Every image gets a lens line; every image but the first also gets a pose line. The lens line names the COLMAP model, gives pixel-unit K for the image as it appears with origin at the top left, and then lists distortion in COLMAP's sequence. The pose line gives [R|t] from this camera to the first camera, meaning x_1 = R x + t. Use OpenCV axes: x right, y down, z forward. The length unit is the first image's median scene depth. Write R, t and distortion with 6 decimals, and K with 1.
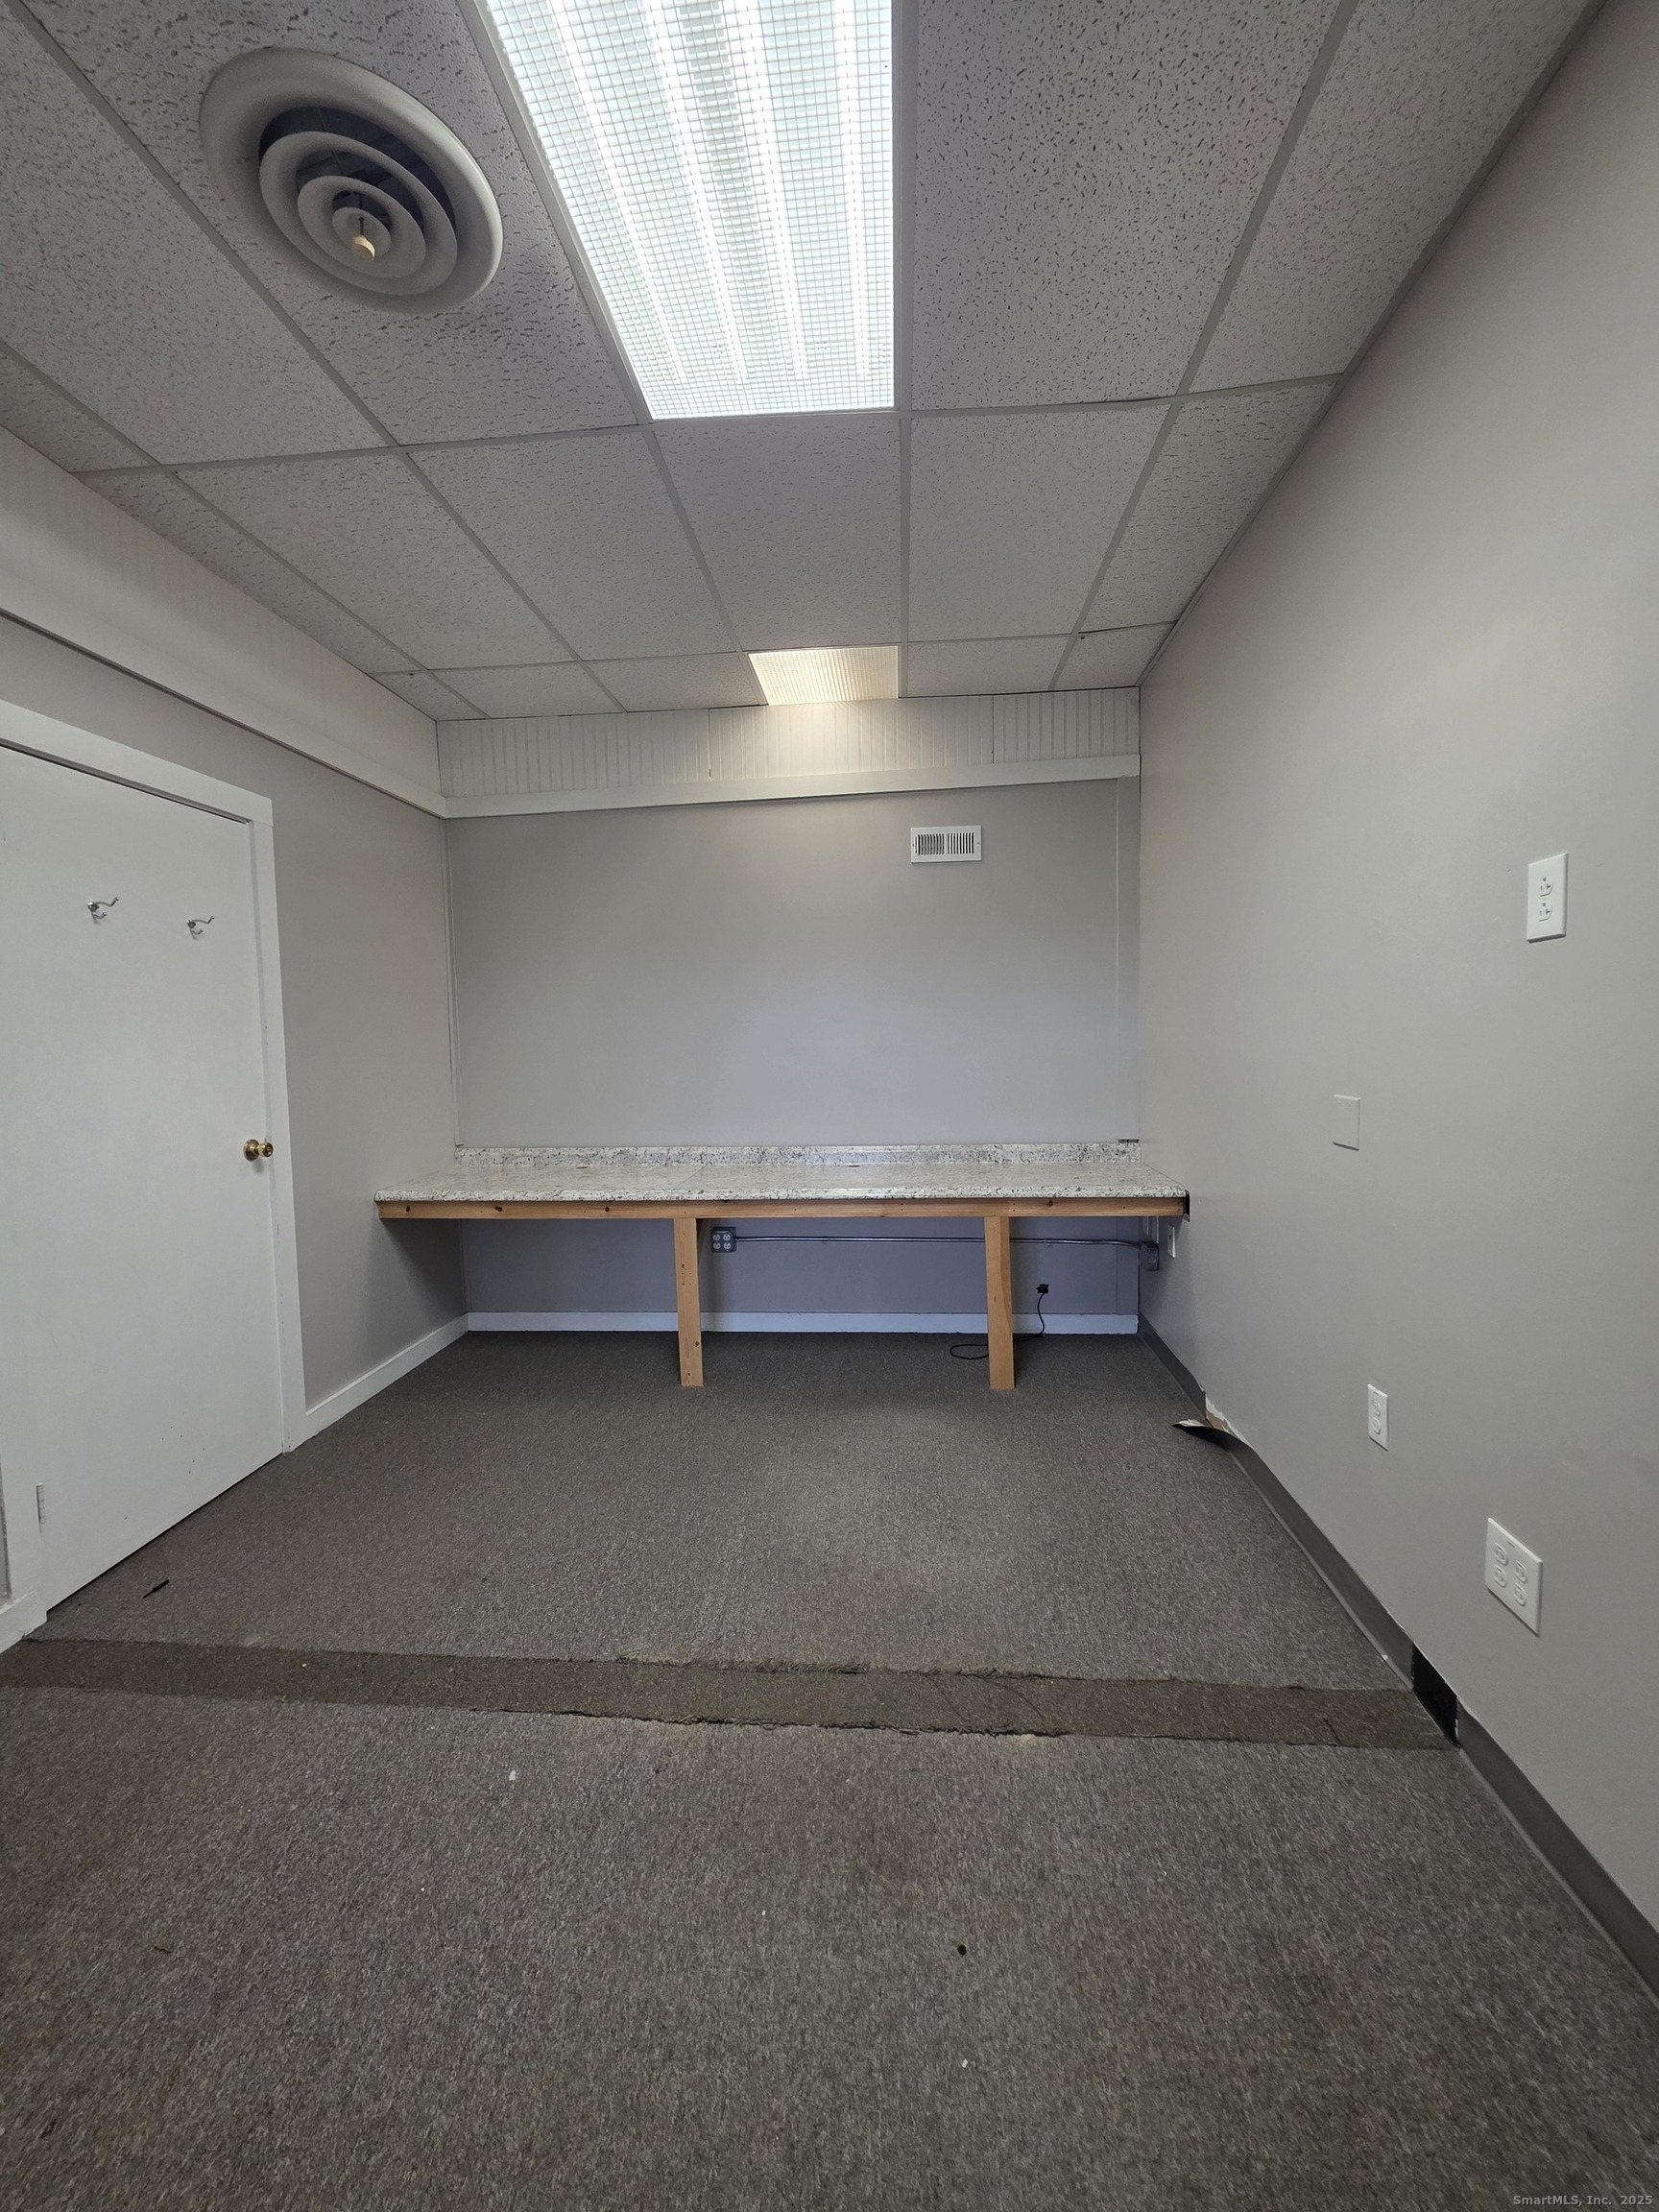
lens RADIAL K [[880.7, 0, 829.6], [0, 880.7, 1099.4], [0, 0, 1]] dist [0.001065, 0.000365]
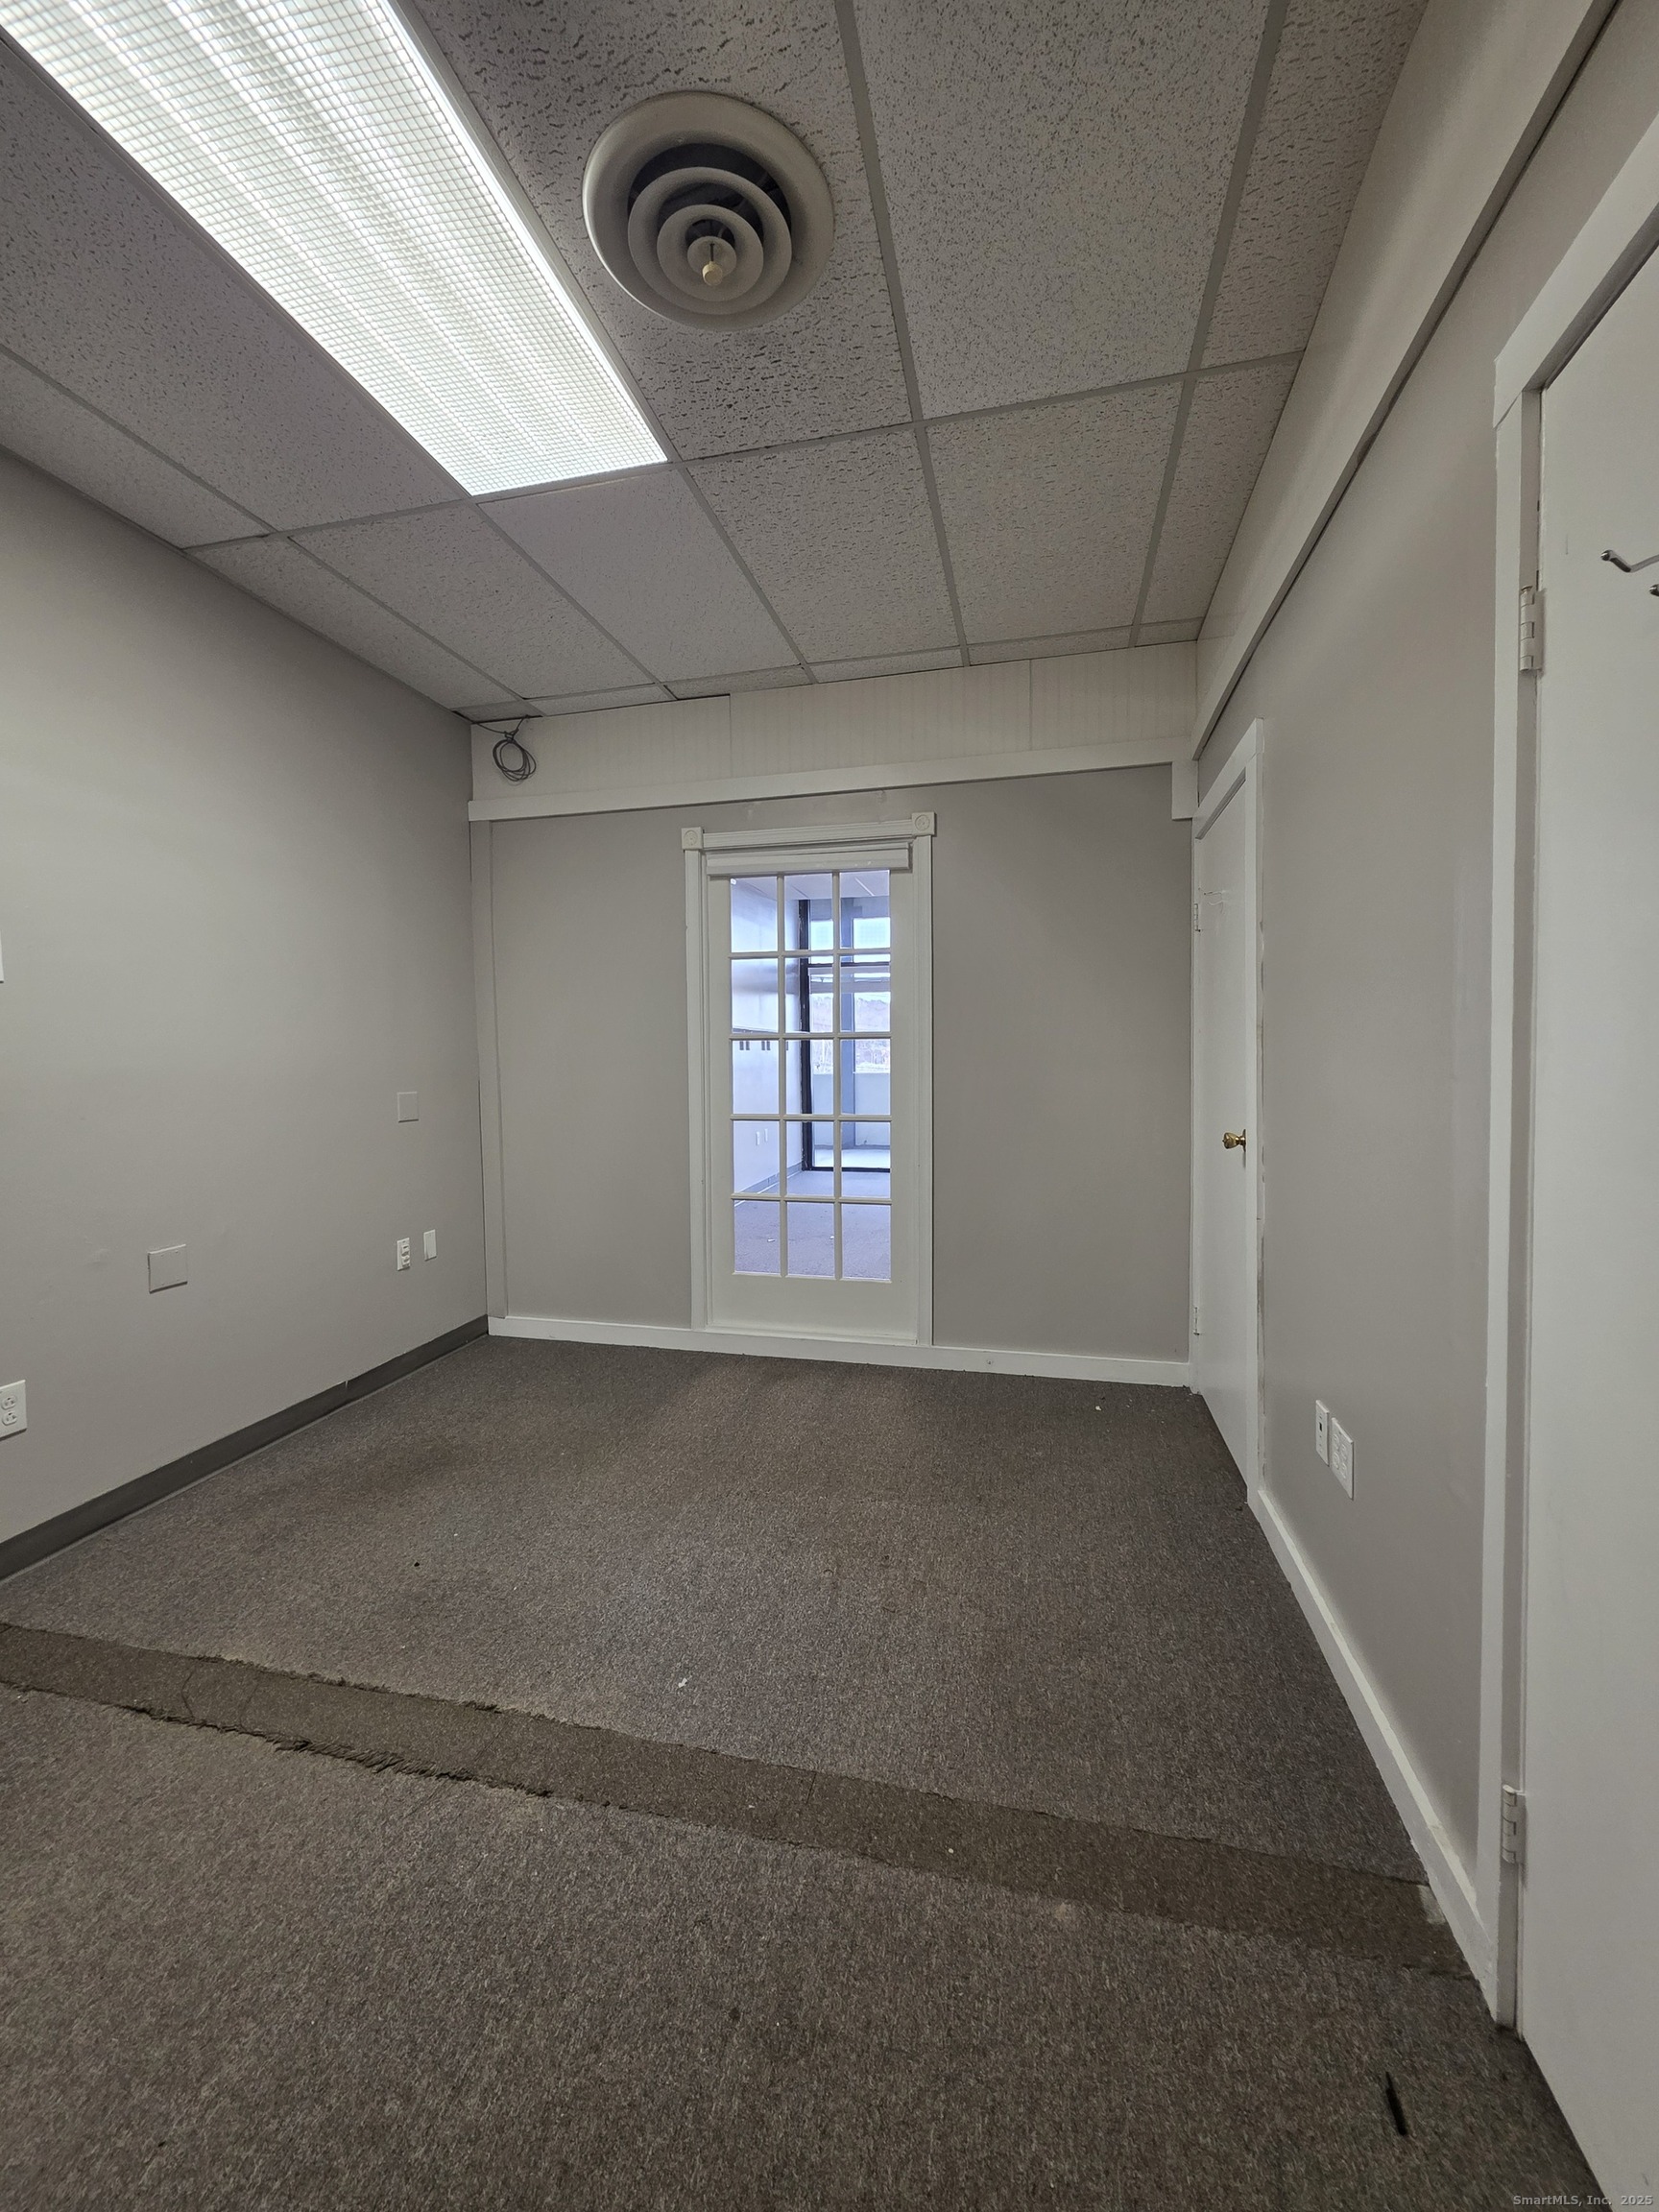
lens RADIAL K [[915.0, 0, 818.6], [0, 915.0, 1111.3], [0, 0, 1]] dist [0.002410, -0.000133]
pose [[-0.985940, 0.022934, 0.165520, -0.716009], [0.044270, 0.990993, 0.126388, -0.074615], [-0.161130, 0.131938, -0.978074, 1.917329]]
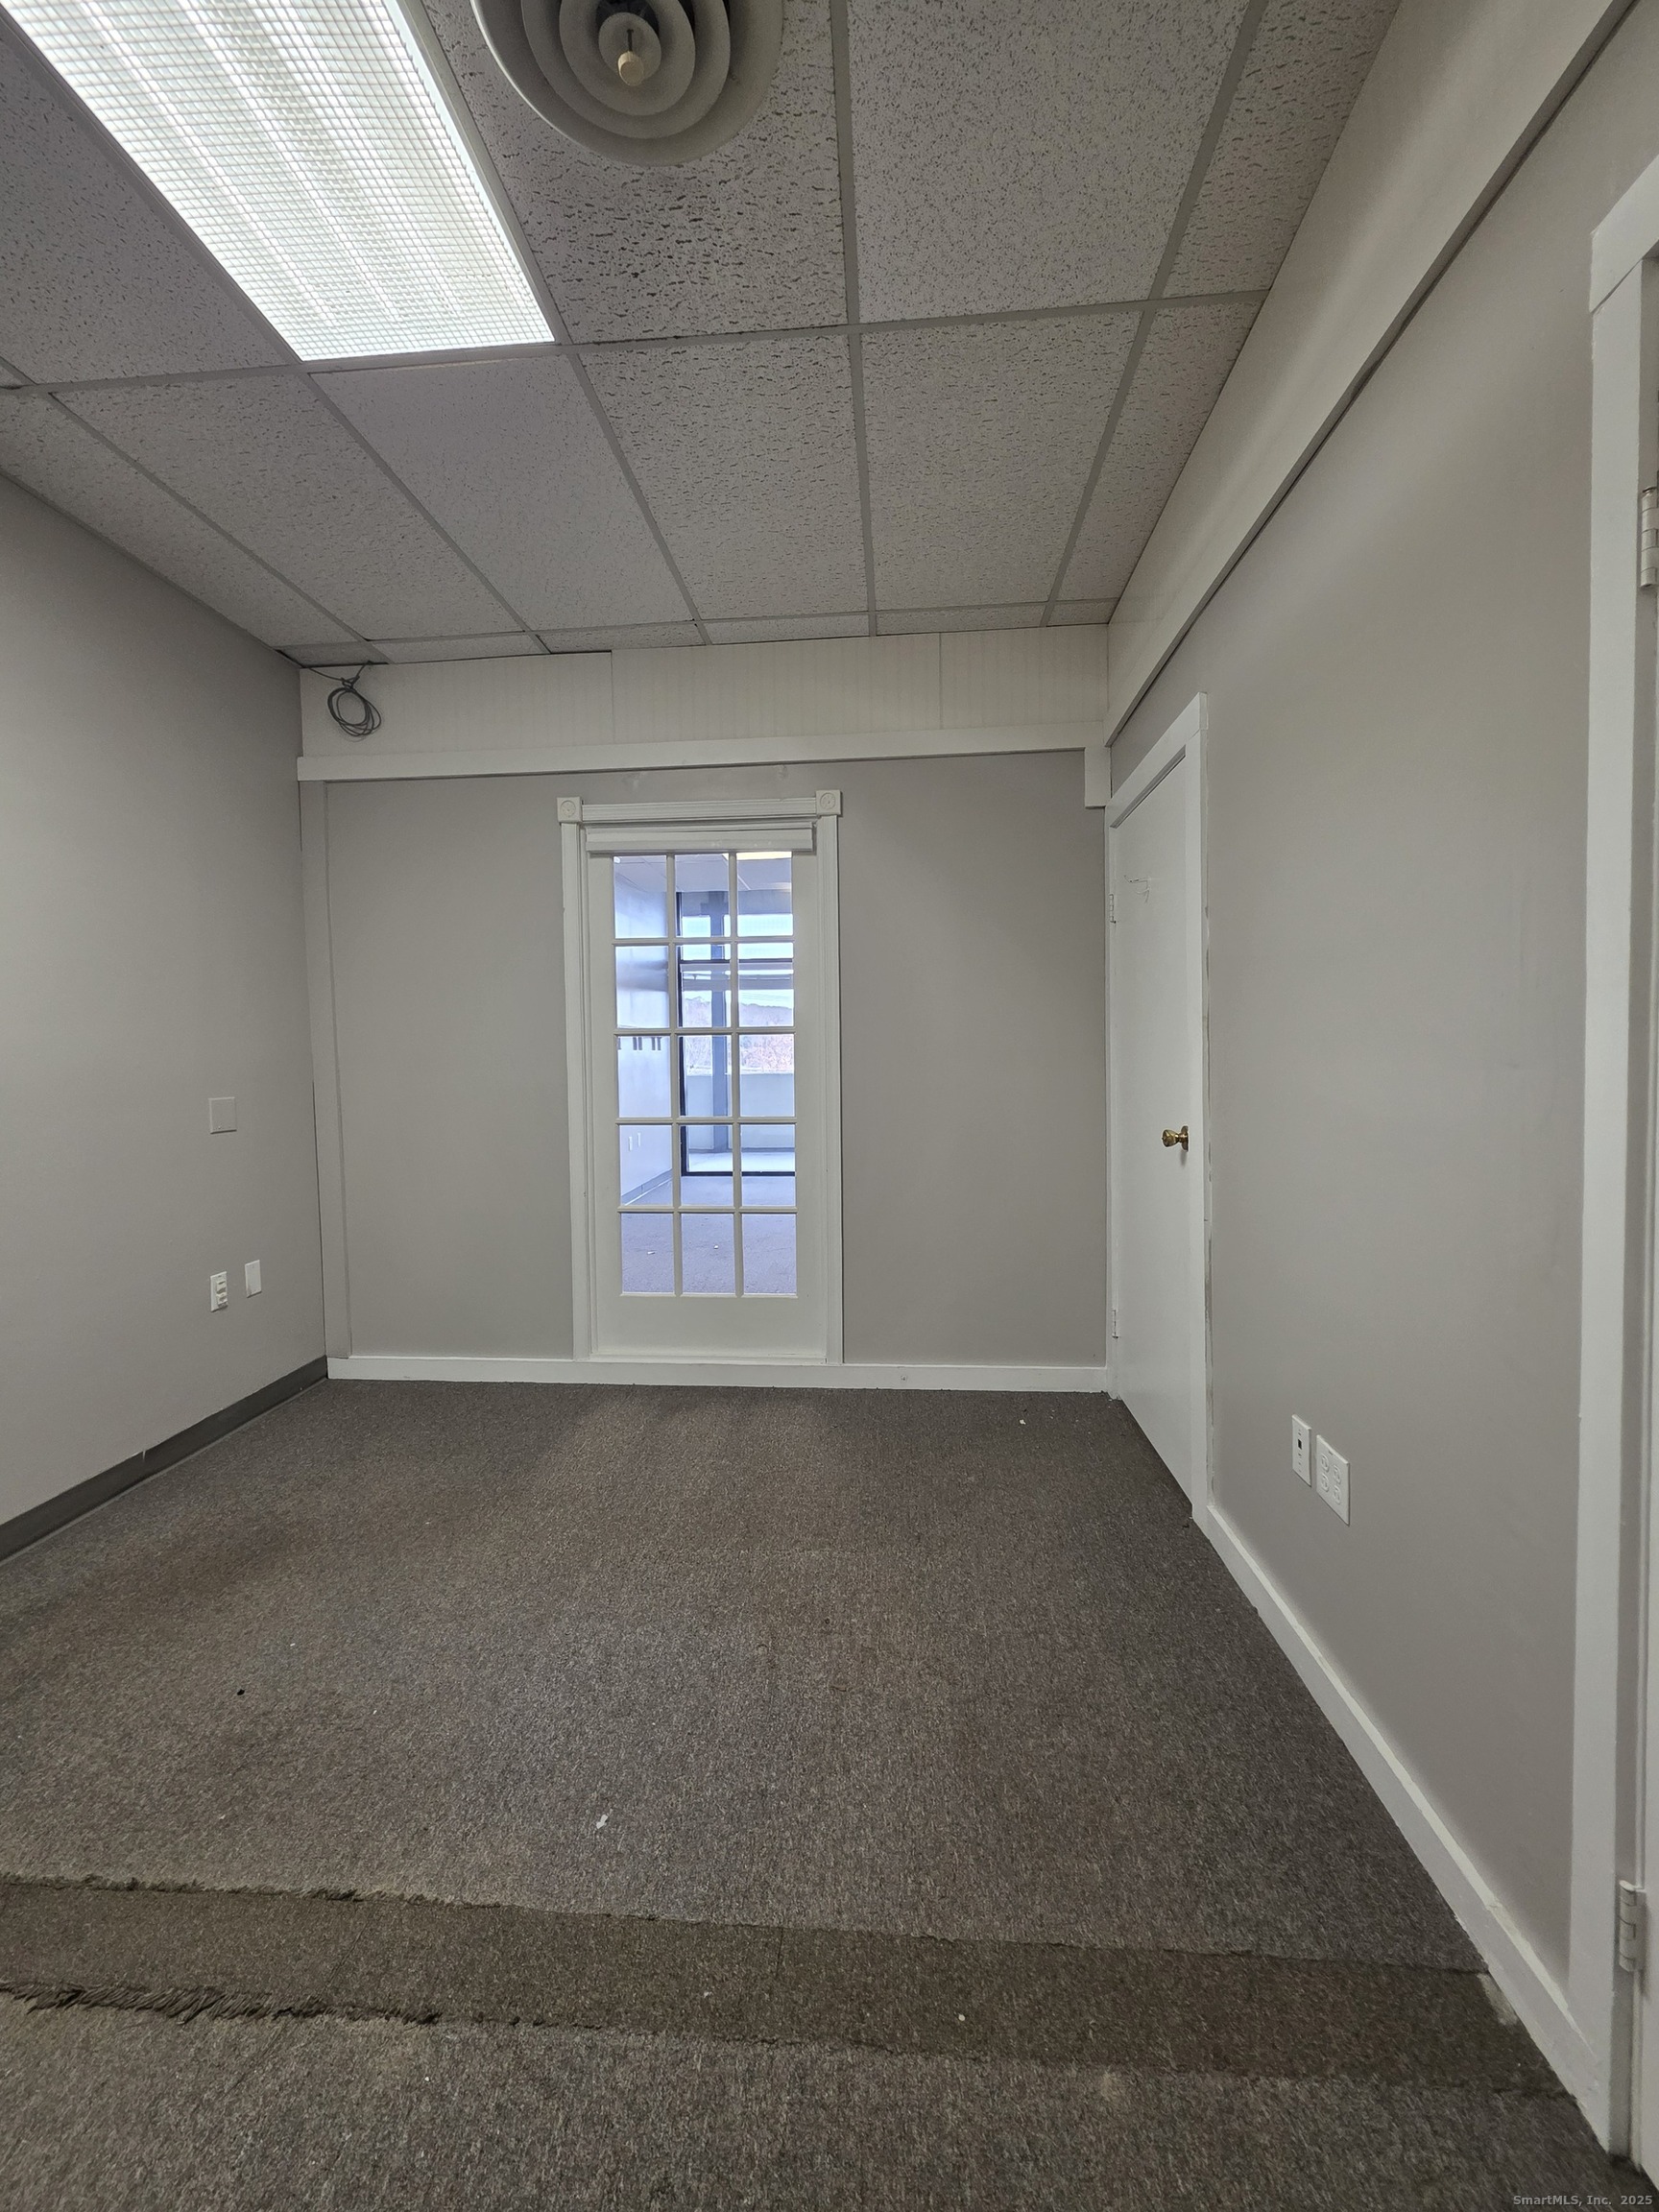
lens RADIAL K [[911.7, 0, 829.5], [0, 911.7, 1106.0], [0, 0, 1]] dist [0.001885, 0.000282]
pose [[-0.999338, 0.036370, 0.001187, -0.604663], [0.036232, 0.991466, 0.125228, -0.054710], [0.003378, 0.125188, -0.992127, 1.752033]]
